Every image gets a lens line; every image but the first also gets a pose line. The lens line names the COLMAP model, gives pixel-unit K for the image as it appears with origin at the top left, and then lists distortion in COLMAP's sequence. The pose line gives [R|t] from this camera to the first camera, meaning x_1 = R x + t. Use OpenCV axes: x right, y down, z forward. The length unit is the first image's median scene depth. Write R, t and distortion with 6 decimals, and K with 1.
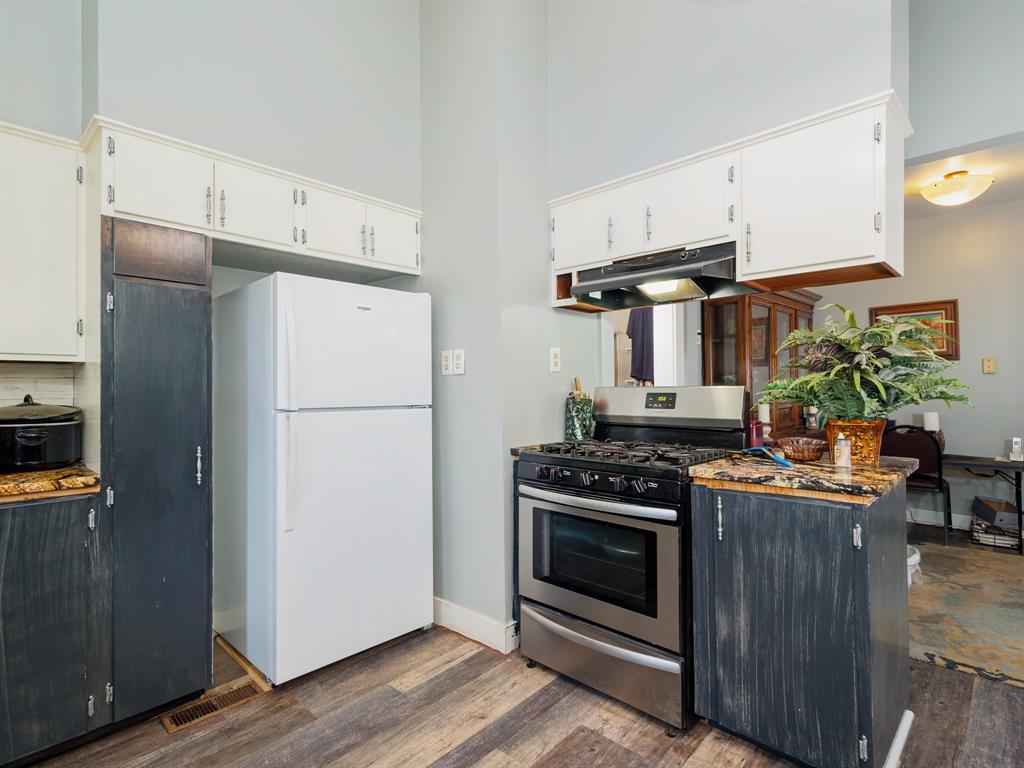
lens RADIAL K [[528.9, 0, 510.6], [0, 528.9, 386.5], [0, 0, 1]] dist [0.002386, -0.001938]
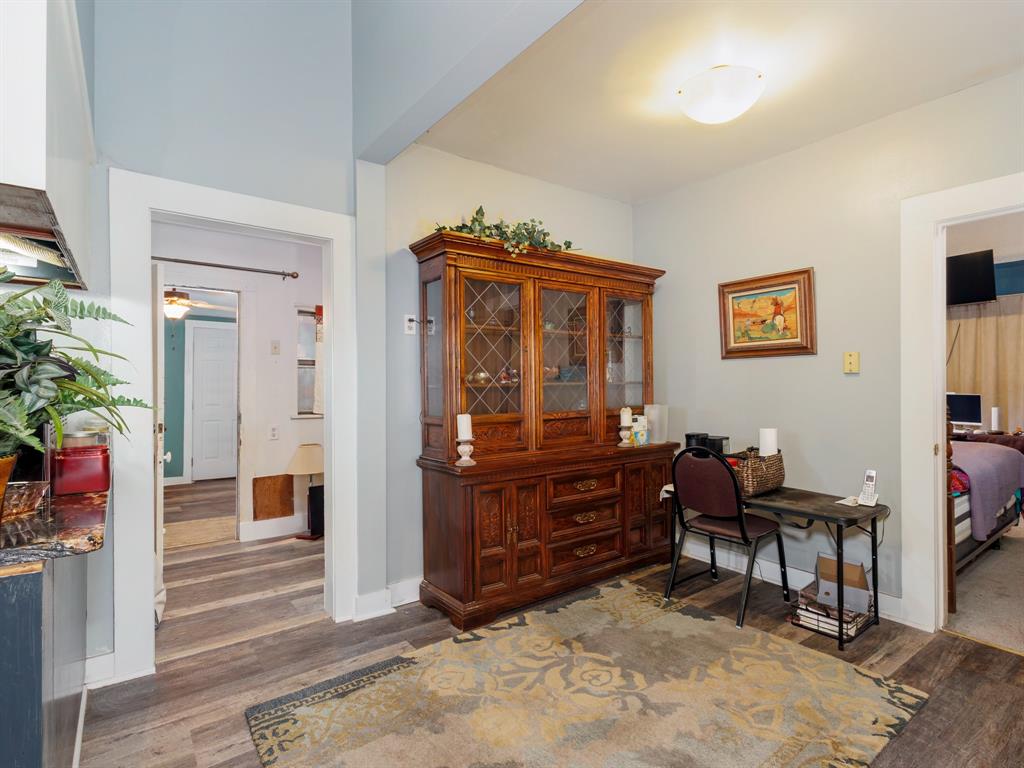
lens RADIAL K [[528.9, 0, 513.9], [0, 528.9, 382.7], [0, 0, 1]] dist [0.002386, -0.001938]
pose [[0.985902, 0.008169, -0.167123, 0.627838], [-0.007736, 0.999965, 0.003244, -0.012783], [0.167144, -0.001906, 0.985931, 0.266883]]
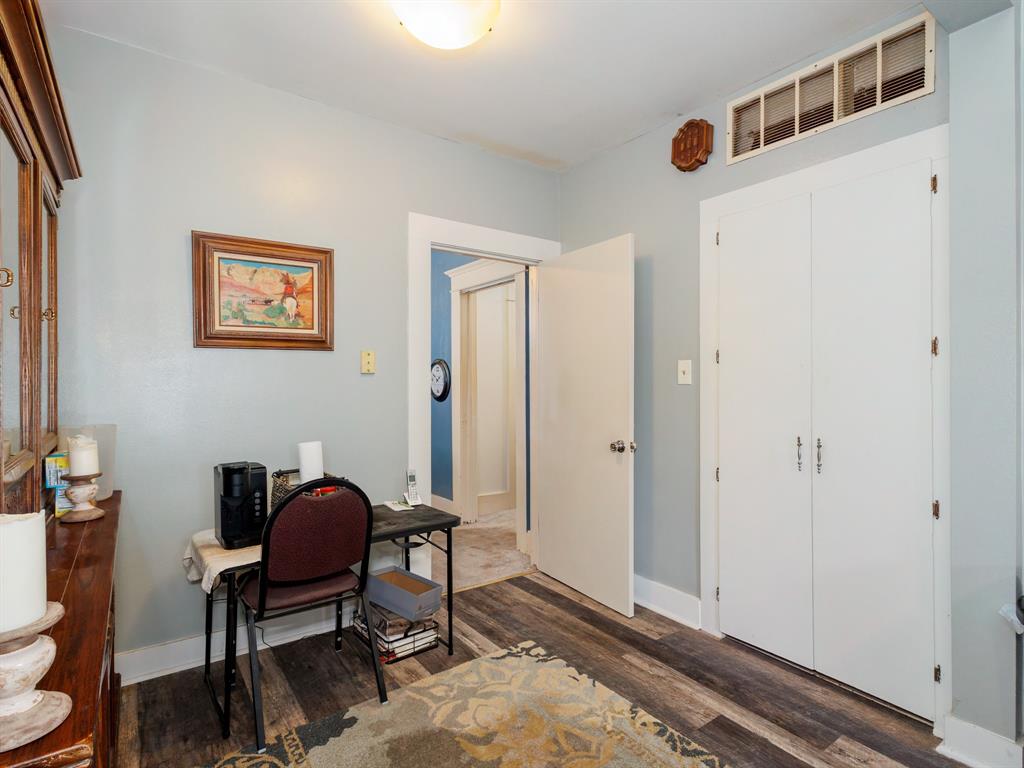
lens RADIAL K [[528.9, 0, 510.6], [0, 528.9, 380.1], [0, 0, 1]] dist [0.002386, -0.001938]
pose [[0.182626, 0.010568, 0.983126, 0.316163], [-0.004890, 0.999940, -0.009840, -0.012101], [-0.983170, -0.003011, 0.182667, 0.757031]]
